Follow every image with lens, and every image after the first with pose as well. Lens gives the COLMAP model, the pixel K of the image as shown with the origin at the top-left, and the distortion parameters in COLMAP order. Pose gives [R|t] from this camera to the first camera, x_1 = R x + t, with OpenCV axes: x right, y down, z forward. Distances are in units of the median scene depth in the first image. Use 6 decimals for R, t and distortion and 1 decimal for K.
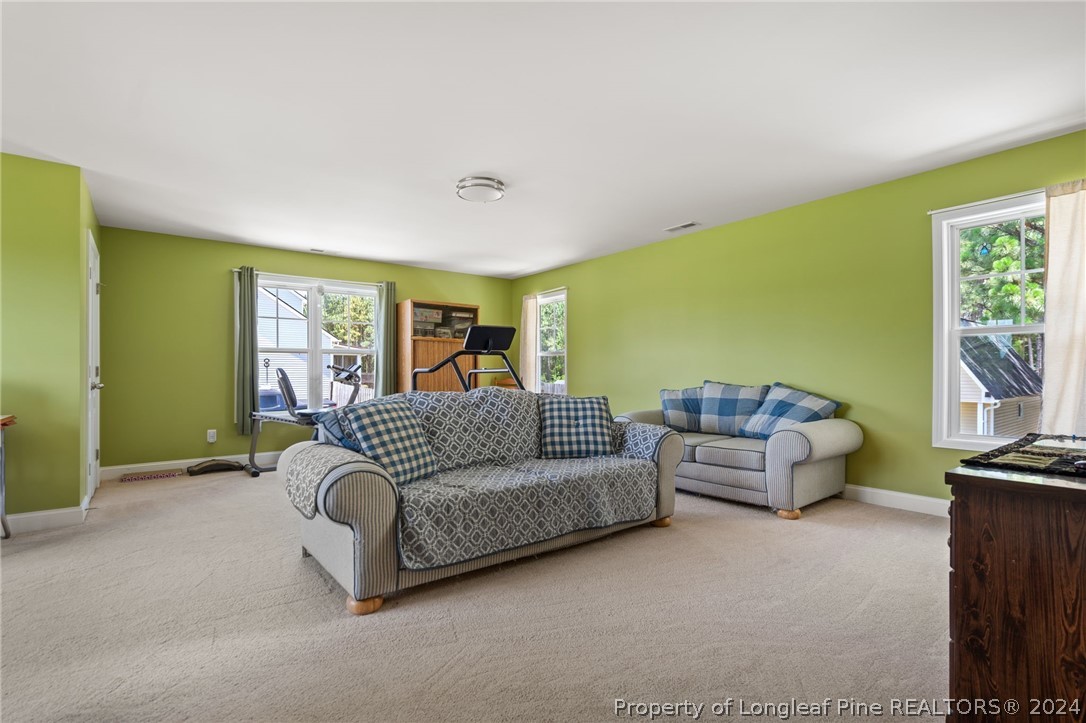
lens RADIAL K [[508.4, 0, 539.6], [0, 508.4, 370.5], [0, 0, 1]] dist [-0.005022, -0.000336]
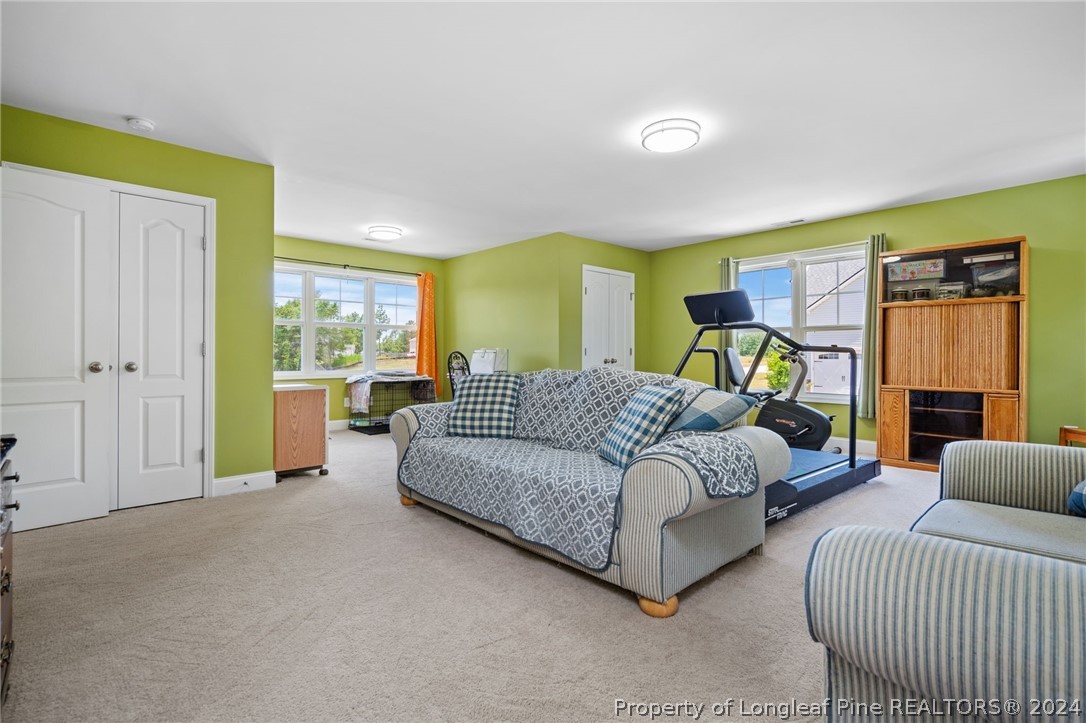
lens RADIAL K [[508.4, 0, 548.8], [0, 508.4, 358.4], [0, 0, 1]] dist [-0.005022, -0.000336]
pose [[0.096032, 0.006998, -0.995354, 0.425601], [0.002879, 0.999969, 0.007308, 0.005638], [0.995374, -0.003568, 0.096009, 0.436106]]
